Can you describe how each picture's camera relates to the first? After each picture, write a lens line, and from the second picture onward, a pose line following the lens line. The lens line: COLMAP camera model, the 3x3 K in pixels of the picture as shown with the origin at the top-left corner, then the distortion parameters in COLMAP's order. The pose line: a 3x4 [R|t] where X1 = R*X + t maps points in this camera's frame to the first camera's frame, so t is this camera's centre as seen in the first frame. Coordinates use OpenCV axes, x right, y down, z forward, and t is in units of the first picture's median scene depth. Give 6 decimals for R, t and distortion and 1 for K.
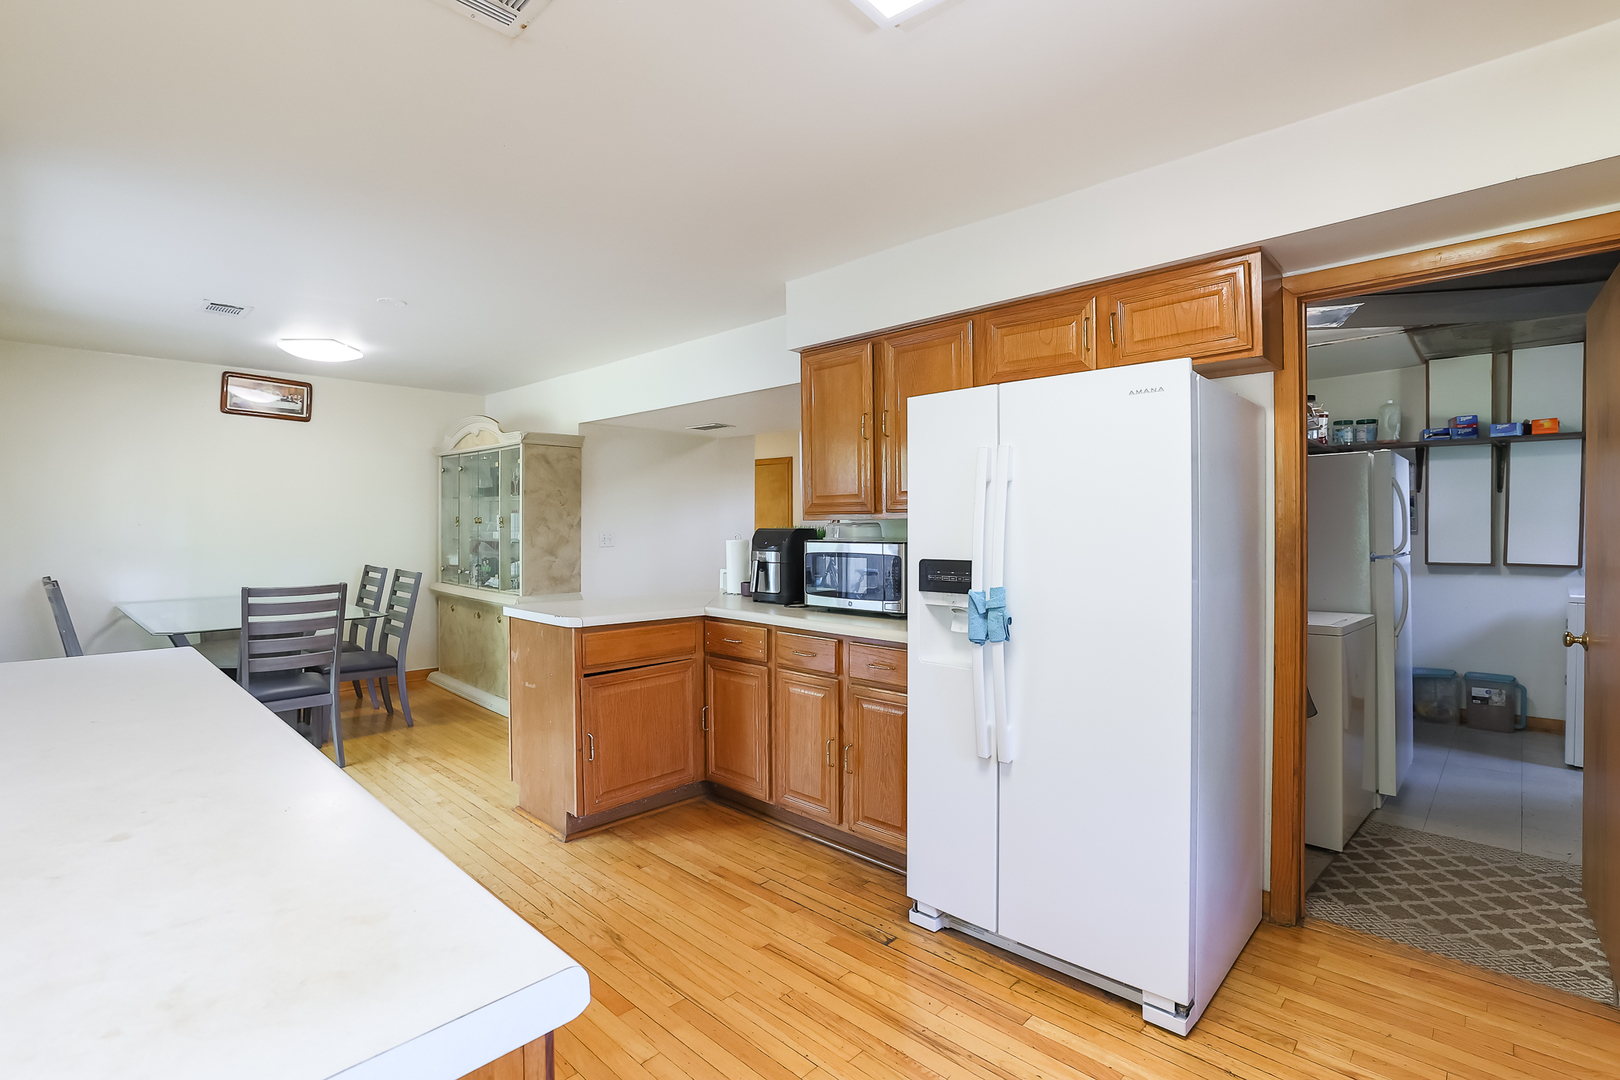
lens RADIAL K [[749.1, 0, 802.6], [0, 749.1, 535.1], [0, 0, 1]] dist [-0.050432, 0.020705]
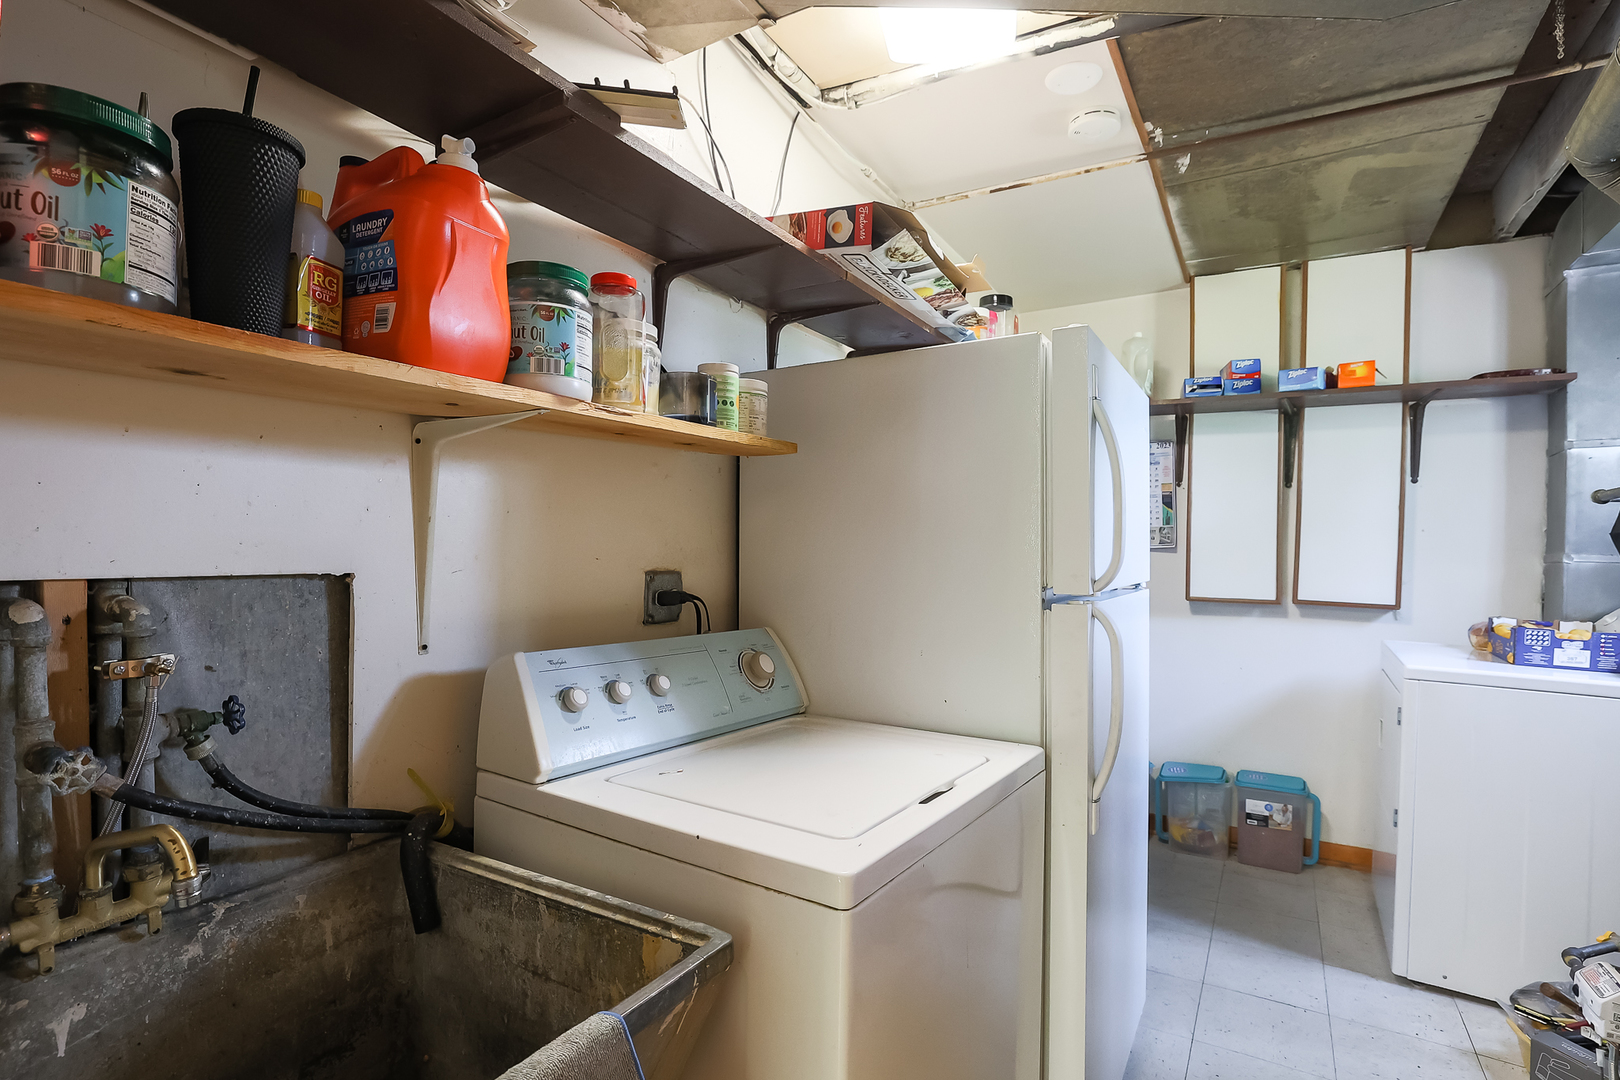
lens RADIAL K [[749.1, 0, 802.6], [0, 749.1, 535.1], [0, 0, 1]] dist [-0.050432, 0.020705]
pose [[0.977897, 0.027211, 0.207309, 0.418502], [-0.023922, 0.999545, -0.018358, 0.004846], [-0.207714, 0.012993, 0.978103, 0.468403]]
